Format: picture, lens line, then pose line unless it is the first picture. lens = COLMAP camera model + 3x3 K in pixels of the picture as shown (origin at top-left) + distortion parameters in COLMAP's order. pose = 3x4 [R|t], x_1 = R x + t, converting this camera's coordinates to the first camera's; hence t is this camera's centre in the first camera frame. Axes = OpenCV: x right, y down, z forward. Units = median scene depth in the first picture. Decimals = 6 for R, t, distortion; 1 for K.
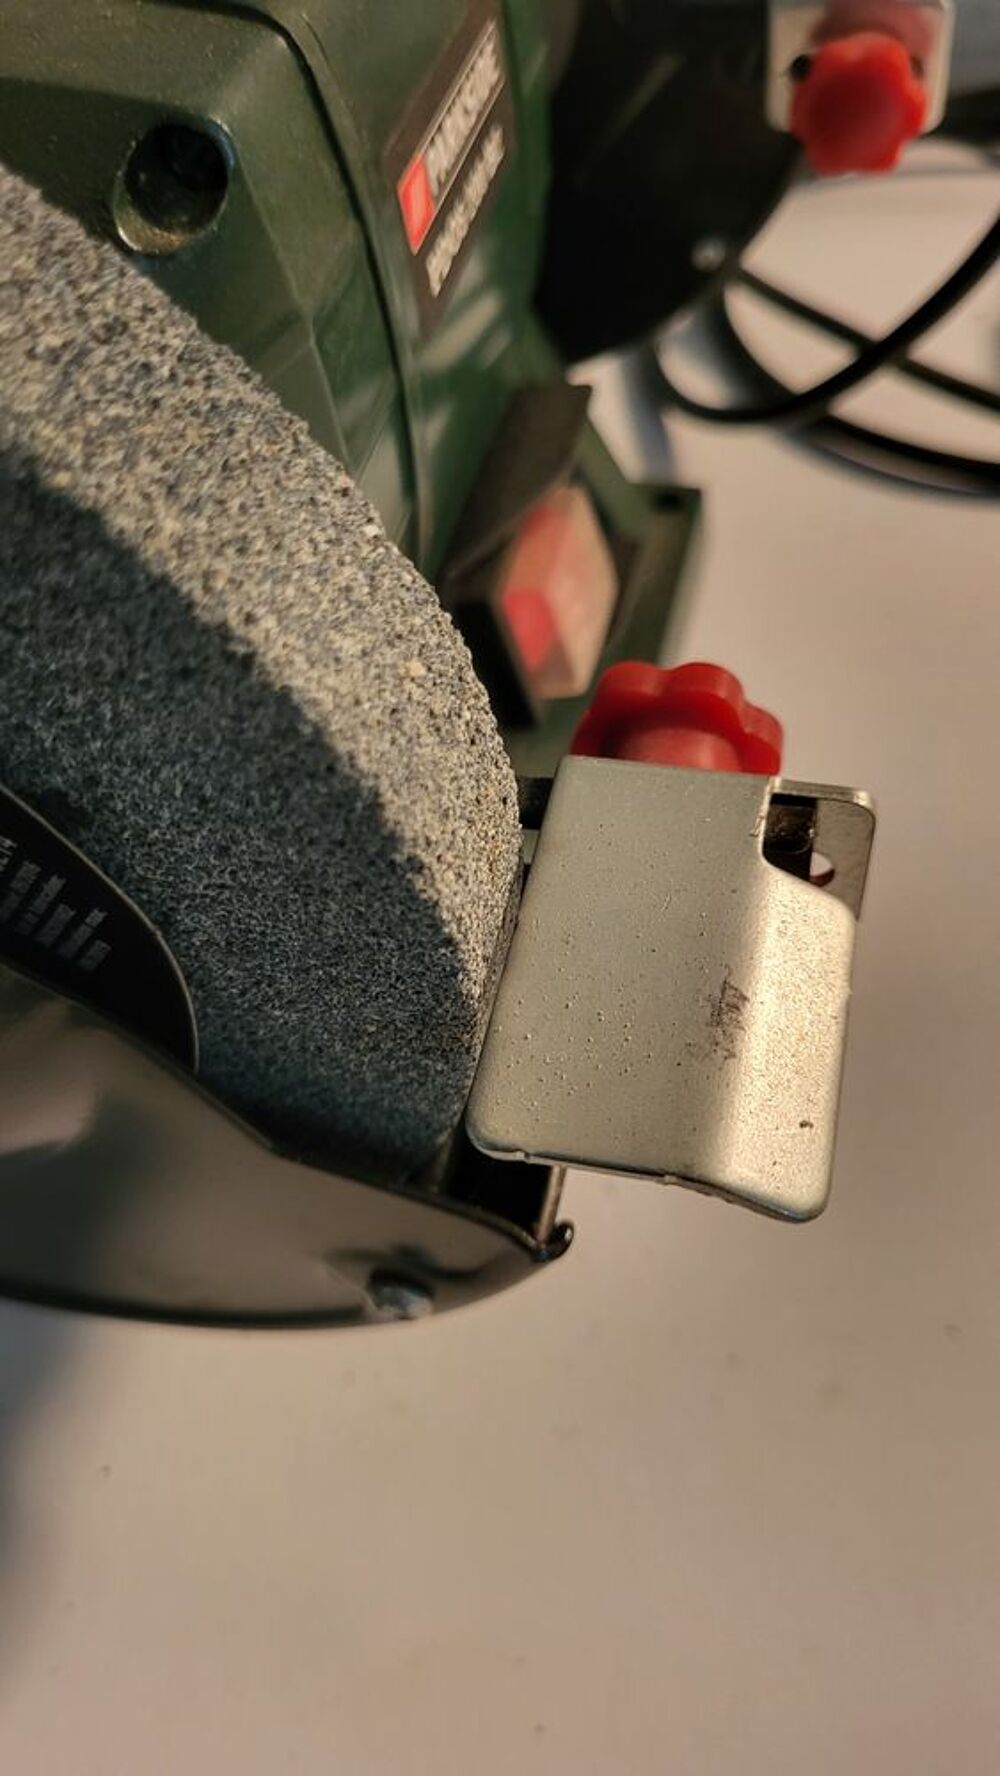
lens RADIAL K [[1484.6, 0, 506.9], [0, 1484.6, 874.4], [0, 0, 1]] dist [-0.004689, -0.029575]
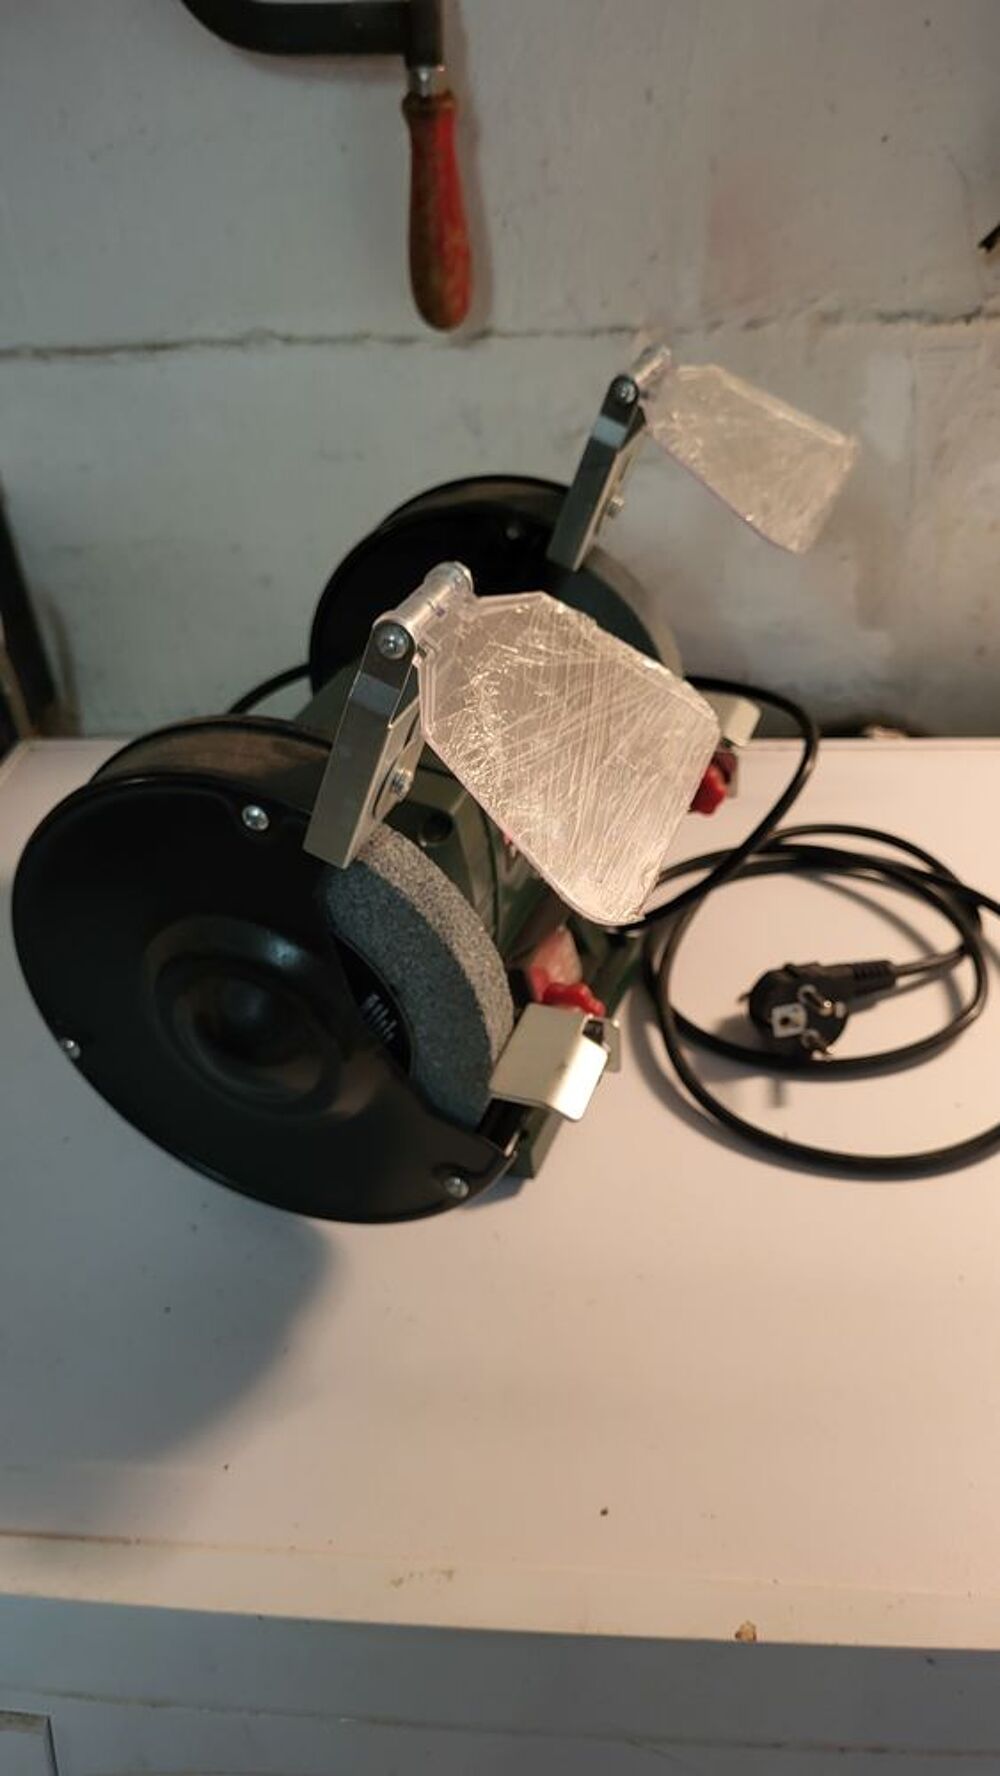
lens RADIAL K [[1484.6, 0, 486.8], [0, 1484.6, 889.1], [0, 0, 1]] dist [-0.004689, -0.029575]
pose [[0.991199, 0.101154, -0.085400, 0.249072], [-0.121205, 0.952867, -0.278126, 0.759646], [0.053241, 0.286029, 0.956741, -2.794965]]
